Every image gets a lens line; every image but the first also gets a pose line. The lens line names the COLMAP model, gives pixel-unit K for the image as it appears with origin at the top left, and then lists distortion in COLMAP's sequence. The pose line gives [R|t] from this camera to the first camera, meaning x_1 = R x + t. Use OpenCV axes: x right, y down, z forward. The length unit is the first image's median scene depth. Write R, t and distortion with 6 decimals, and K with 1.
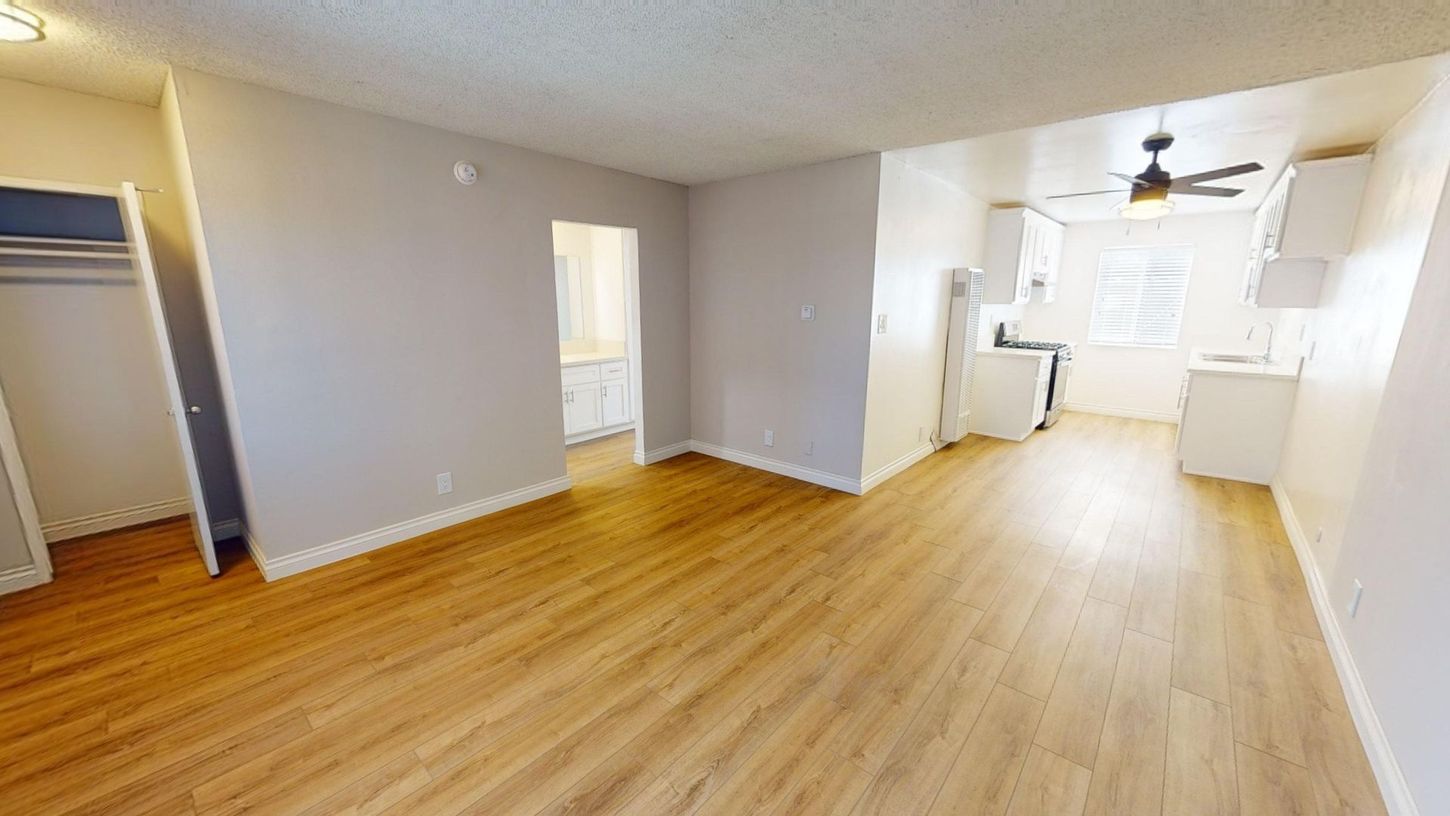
lens RADIAL K [[511.3, 0, 725.0], [0, 511.3, 408.0], [0, 0, 1]] dist [0.001168, 0.000105]
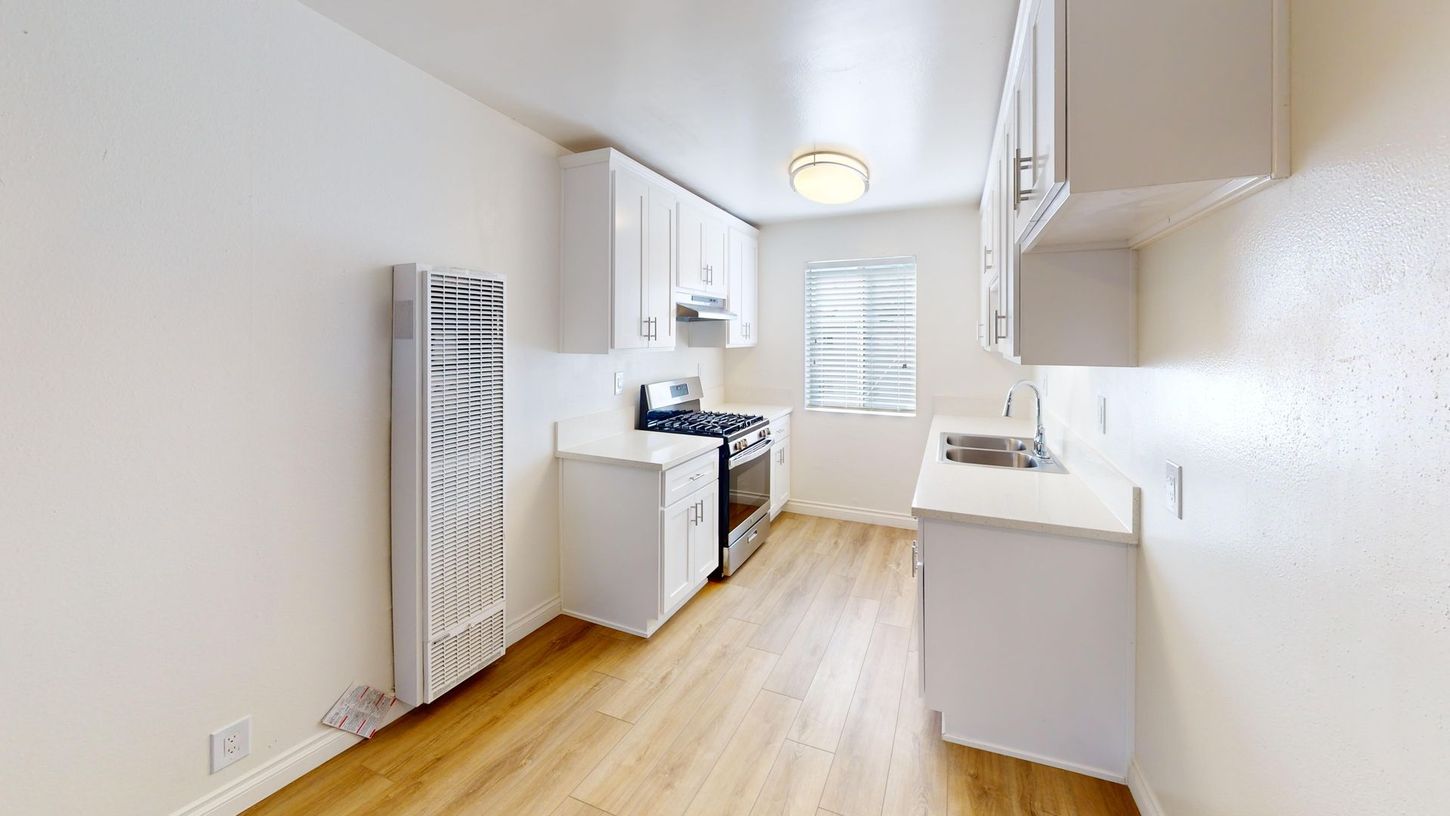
lens RADIAL K [[511.3, 0, 725.0], [0, 511.3, 408.0], [0, 0, 1]] dist [0.001168, 0.000105]
pose [[0.956594, -0.033618, 0.289477, 0.105807], [0.060830, 0.994478, -0.085523, -0.020297], [-0.285003, 0.099420, 0.953357, 0.104810]]
